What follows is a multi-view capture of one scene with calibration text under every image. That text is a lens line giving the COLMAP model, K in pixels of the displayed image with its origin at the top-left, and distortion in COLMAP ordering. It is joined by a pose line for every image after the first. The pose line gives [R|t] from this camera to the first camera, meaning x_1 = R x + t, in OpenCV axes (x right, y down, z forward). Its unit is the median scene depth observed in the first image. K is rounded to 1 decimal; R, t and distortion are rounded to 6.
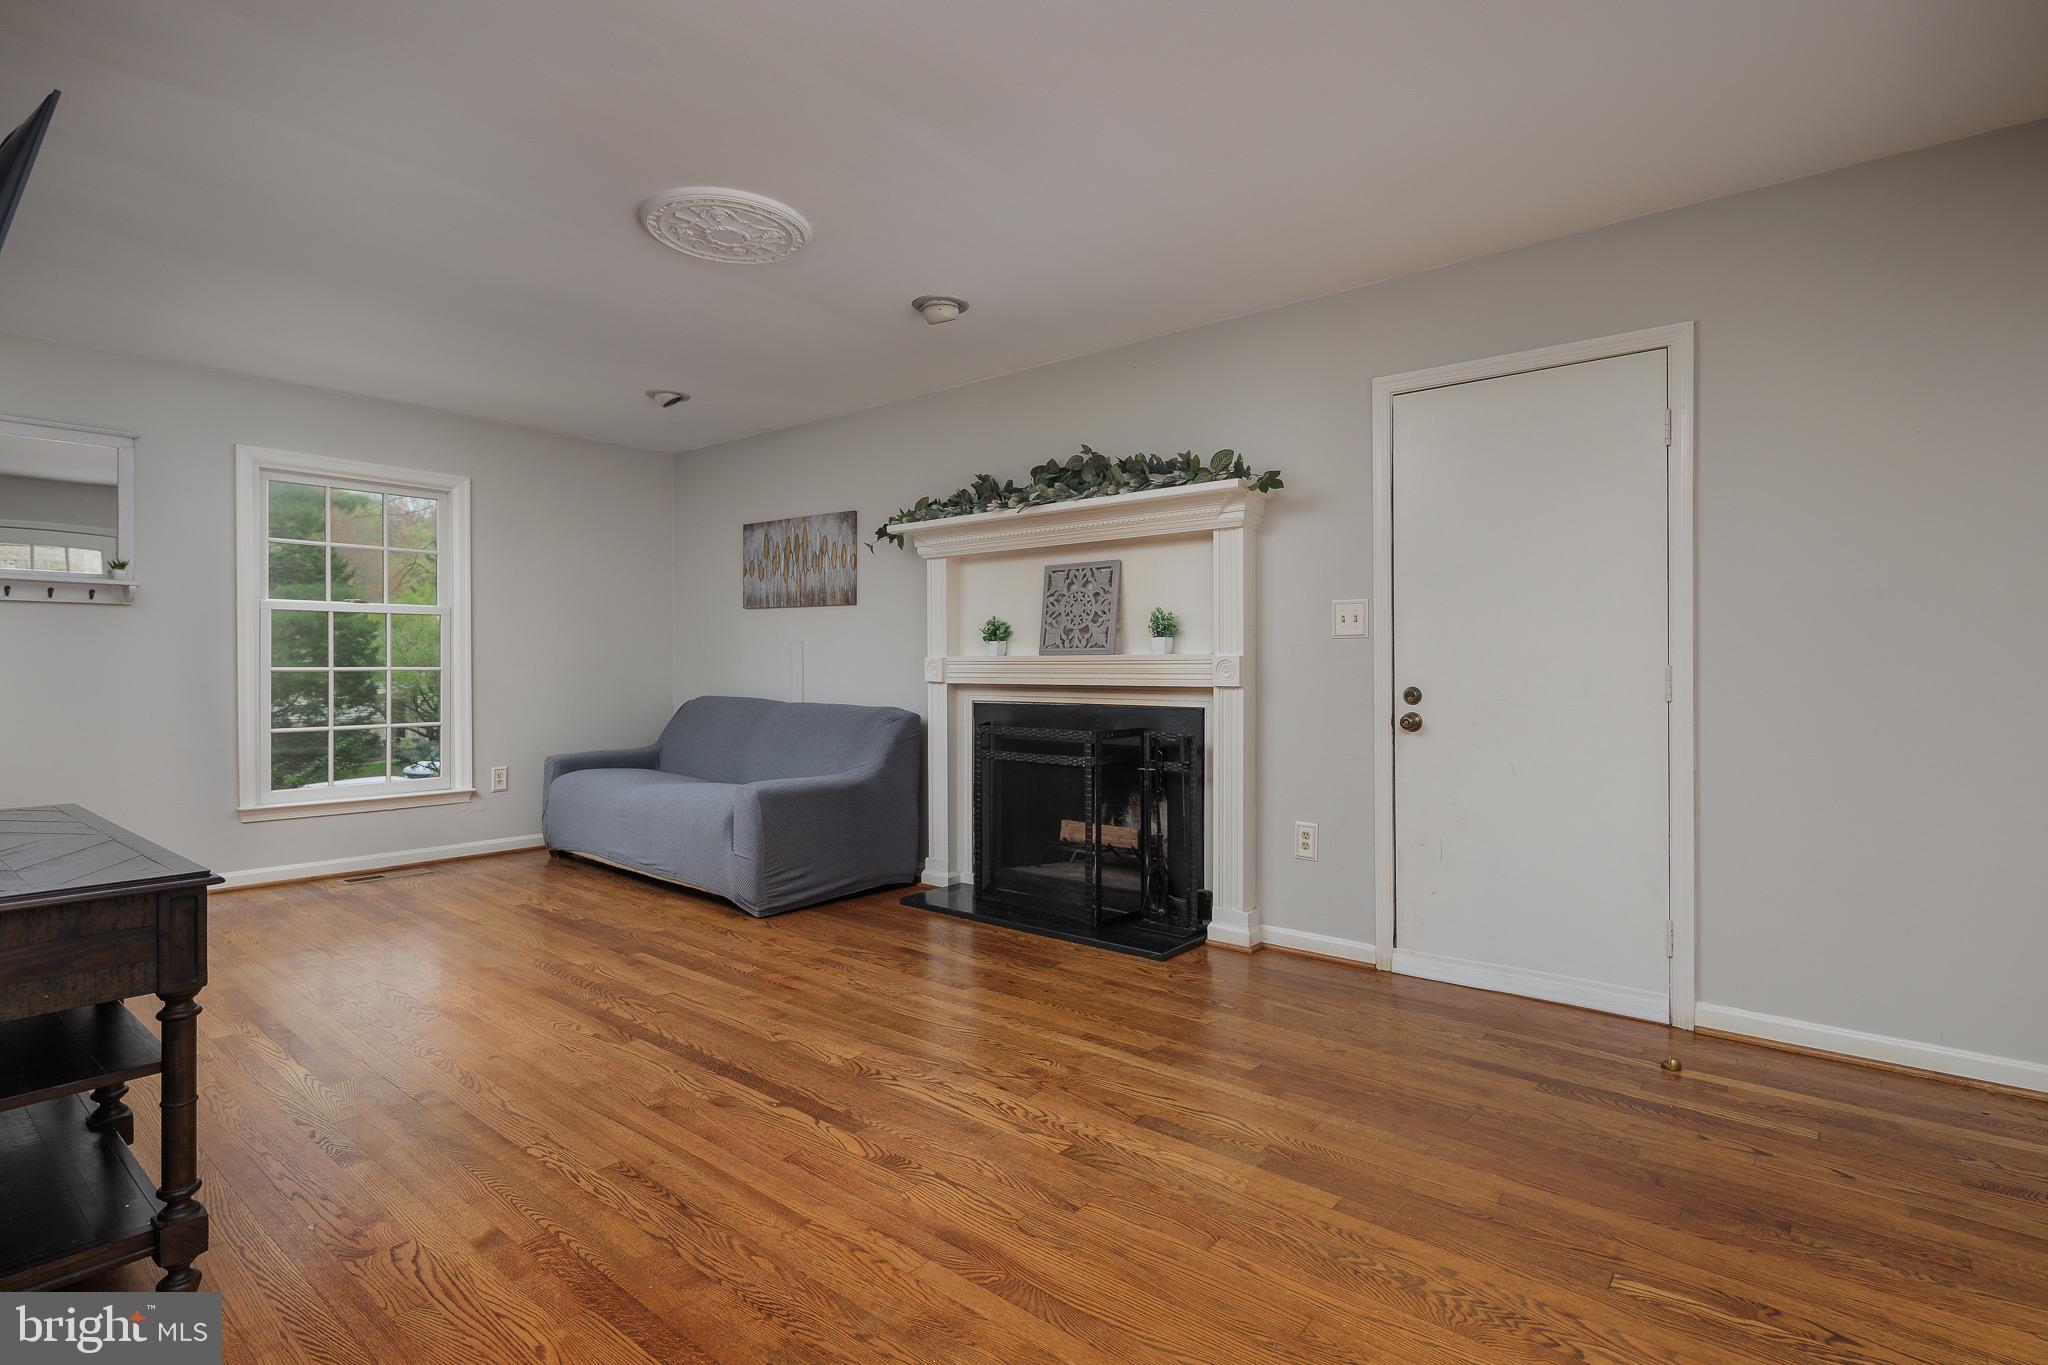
lens RADIAL K [[990.5, 0, 1028.4], [0, 990.5, 666.6], [0, 0, 1]] dist [0.008258, -0.007043]
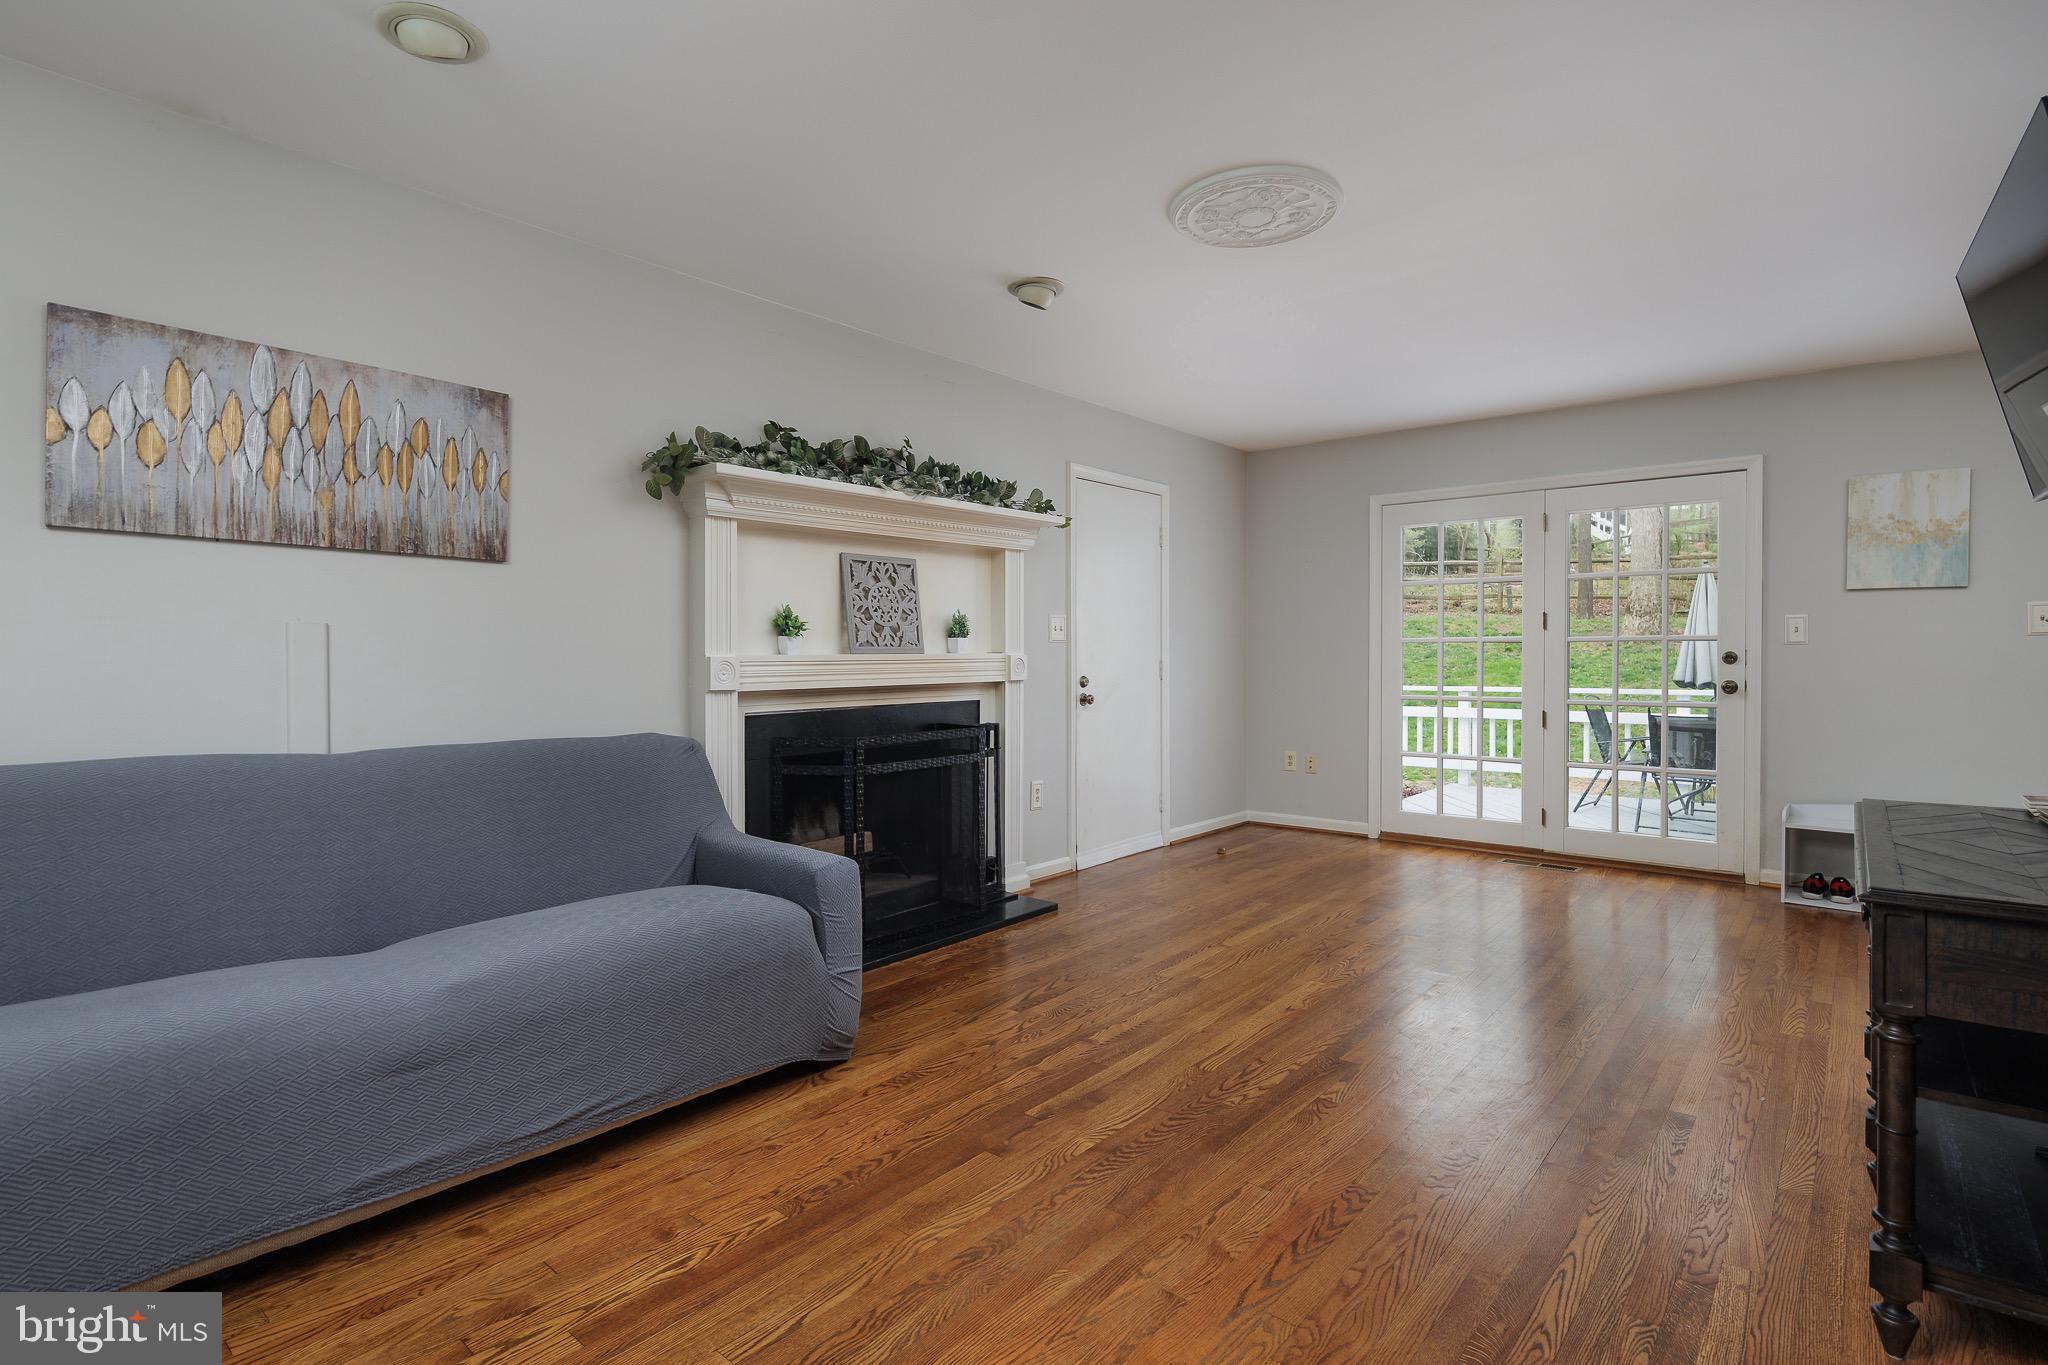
lens RADIAL K [[990.5, 0, 1018.7], [0, 990.5, 666.3], [0, 0, 1]] dist [0.008258, -0.007043]
pose [[0.016878, -0.010895, 0.999798, -0.937029], [0.009156, 0.999900, 0.010742, -0.009273], [-0.999816, 0.008973, 0.016976, 0.898056]]
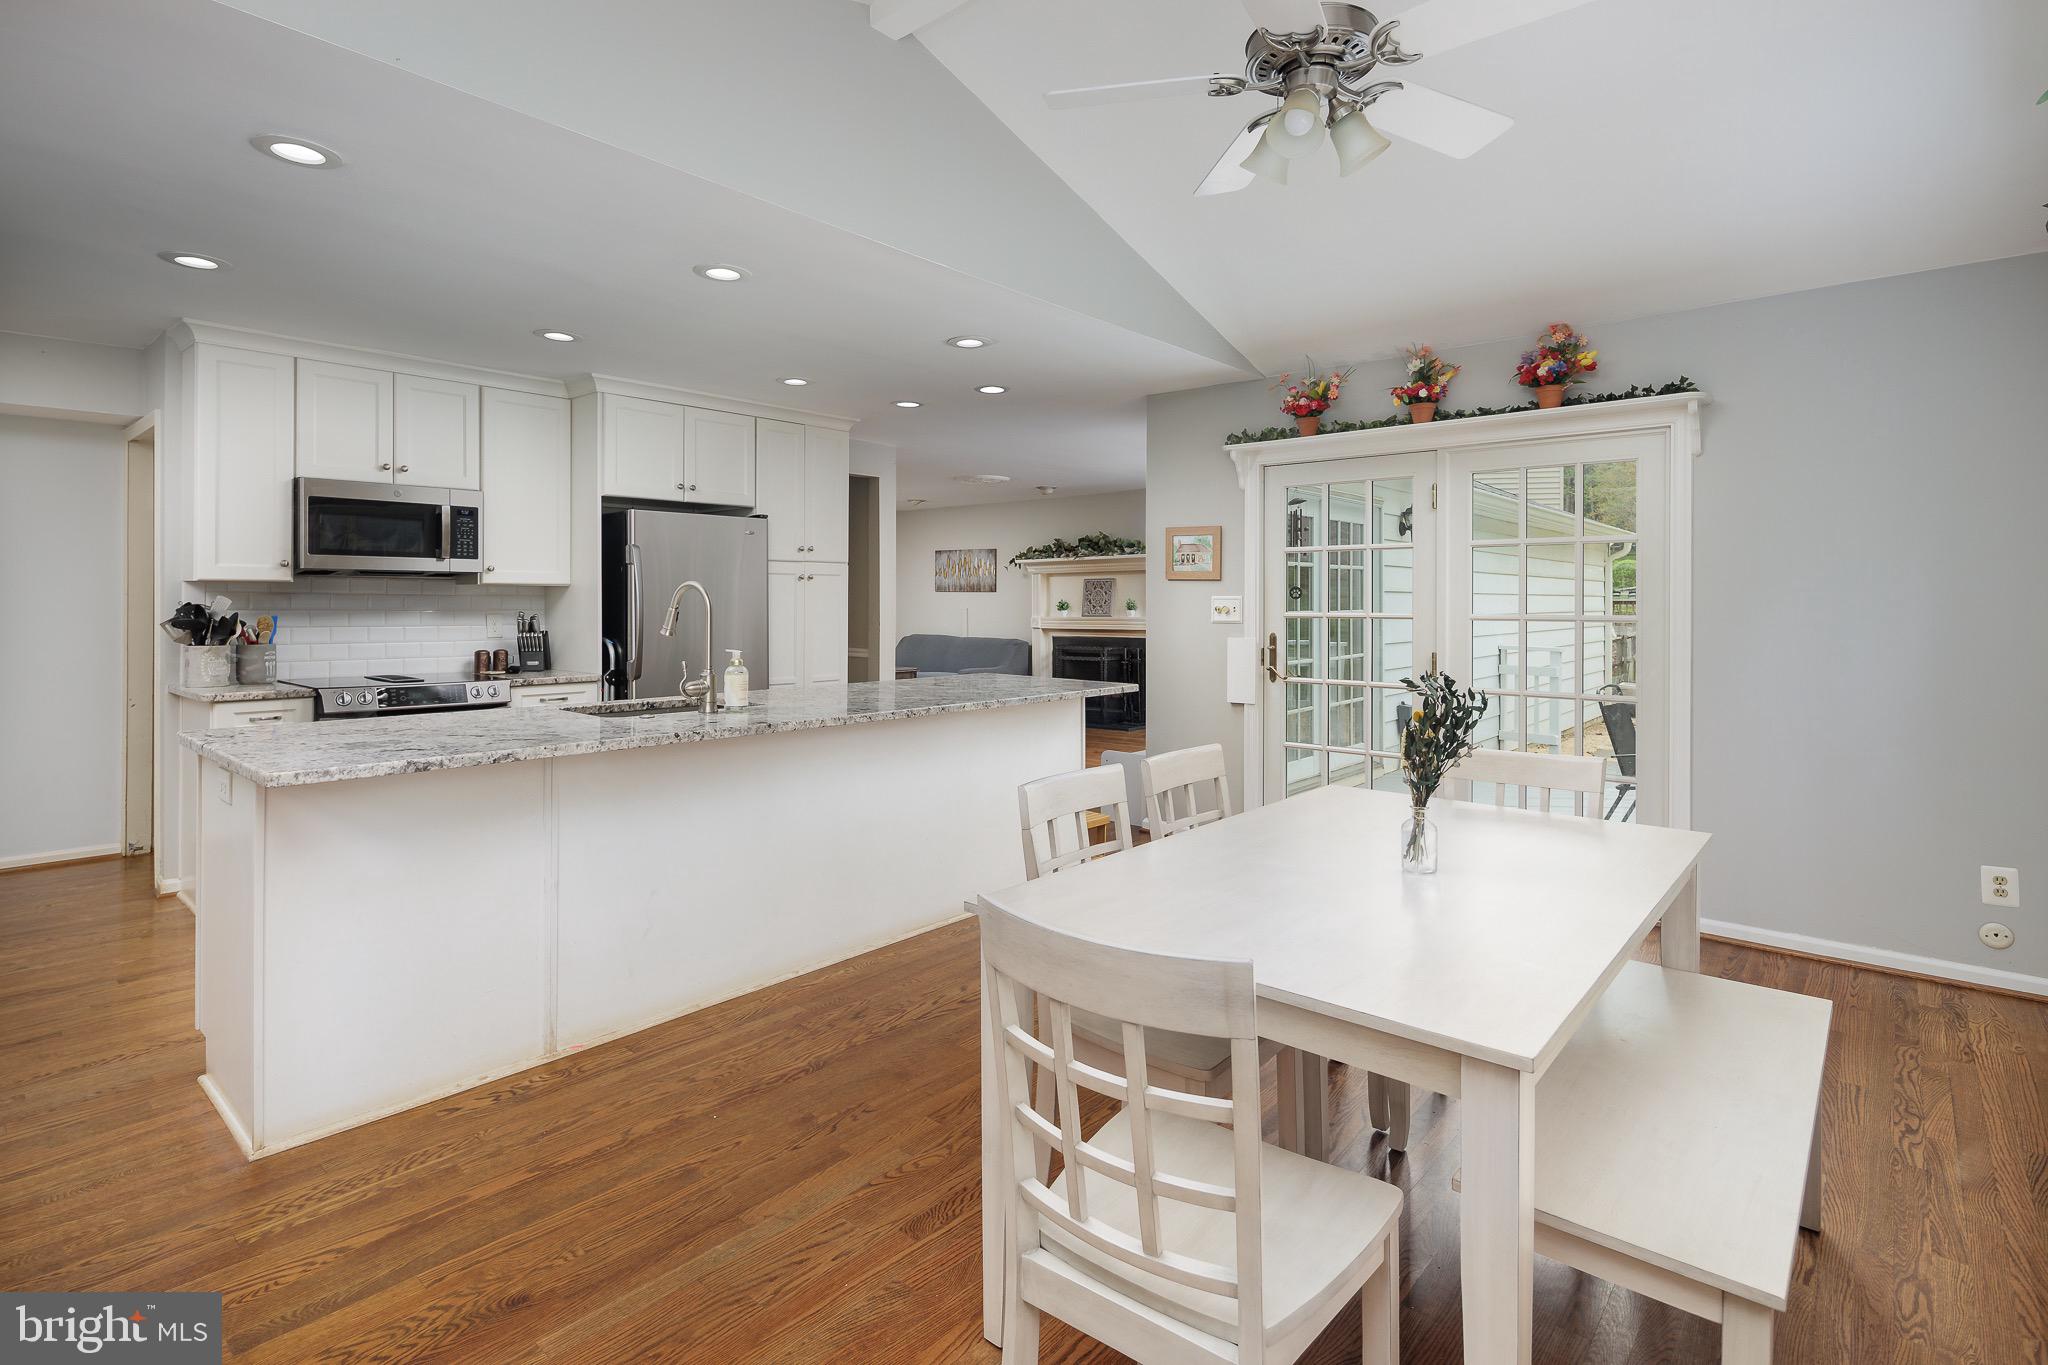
lens RADIAL K [[990.5, 0, 1022.8], [0, 990.5, 598.1], [0, 0, 1]] dist [0.008258, -0.007043]
pose [[0.999711, 0.001750, -0.023990, -0.079944], [-0.002062, 0.999914, -0.012970, -0.026370], [0.023966, 0.013016, 0.999628, -1.514424]]
